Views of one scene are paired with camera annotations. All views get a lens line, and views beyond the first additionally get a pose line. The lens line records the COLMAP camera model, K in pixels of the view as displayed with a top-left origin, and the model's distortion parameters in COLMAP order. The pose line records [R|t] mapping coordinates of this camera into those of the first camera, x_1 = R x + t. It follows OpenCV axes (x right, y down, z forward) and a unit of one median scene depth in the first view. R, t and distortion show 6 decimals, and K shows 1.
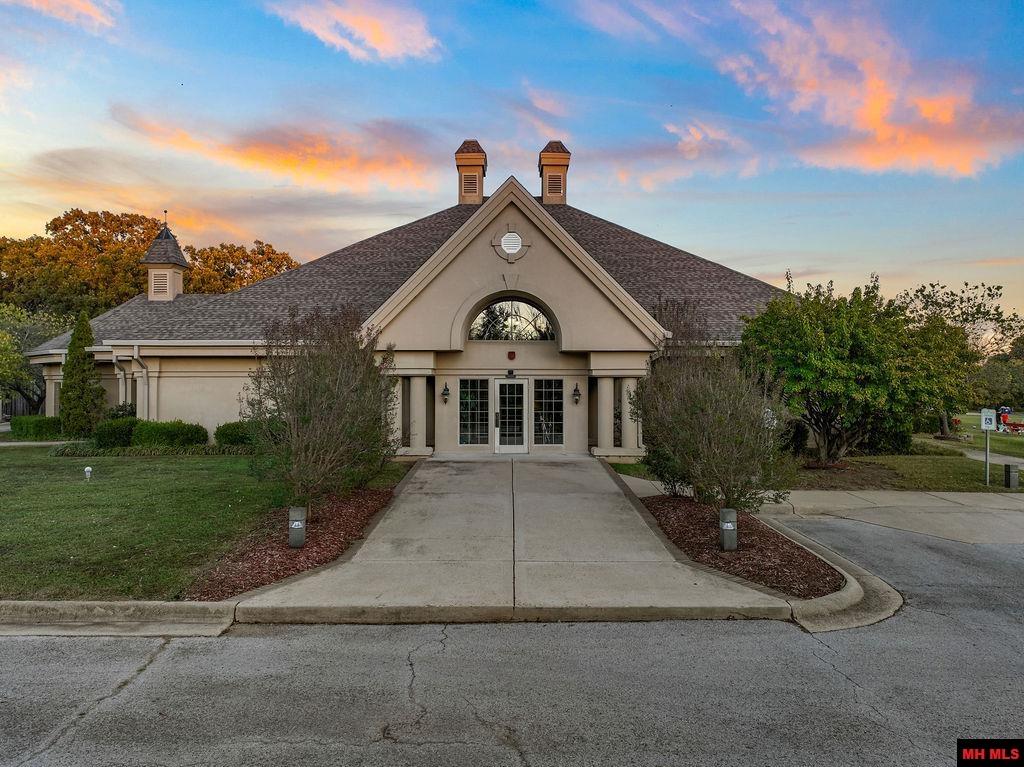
lens RADIAL K [[720.7, 0, 512.0], [0, 720.7, 383.5], [0, 0, 1]] dist [0.002000, 0.000817]
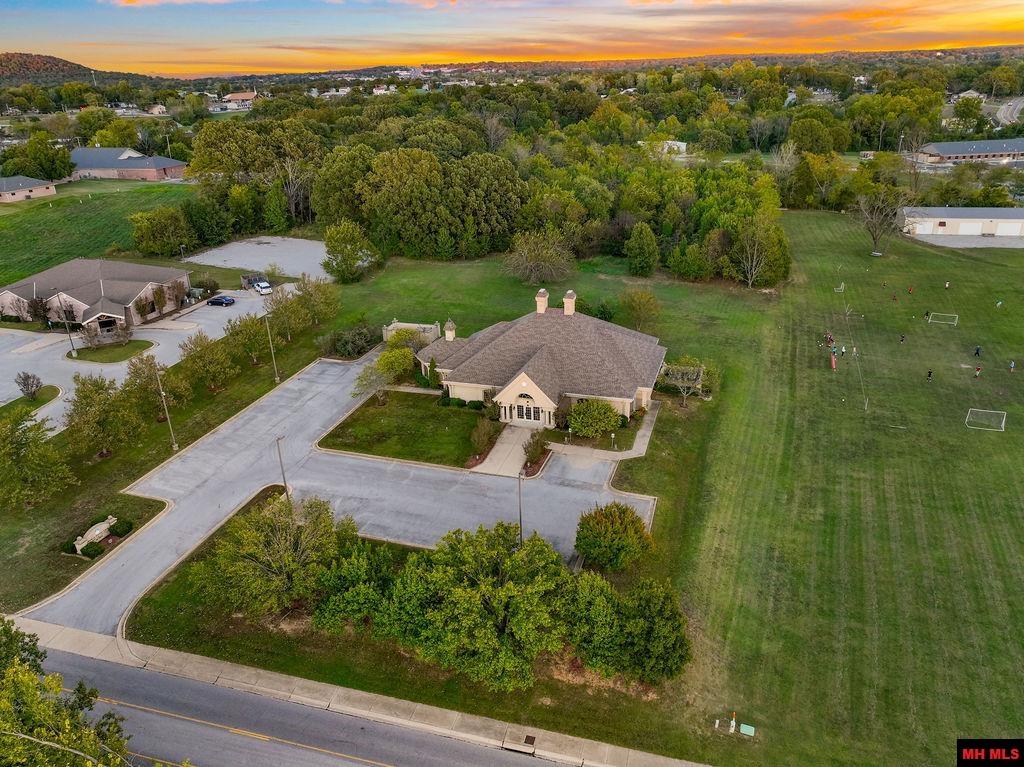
lens RADIAL K [[729.1, 0, 512.0], [0, 729.1, 383.5], [0, 0, 1]] dist [0.008549, 0.001970]
pose [[0.945498, 0.097690, -0.310630, 1.286230], [0.038722, 0.913439, 0.405129, -1.959404], [0.323318, -0.395076, 0.859872, -2.838577]]
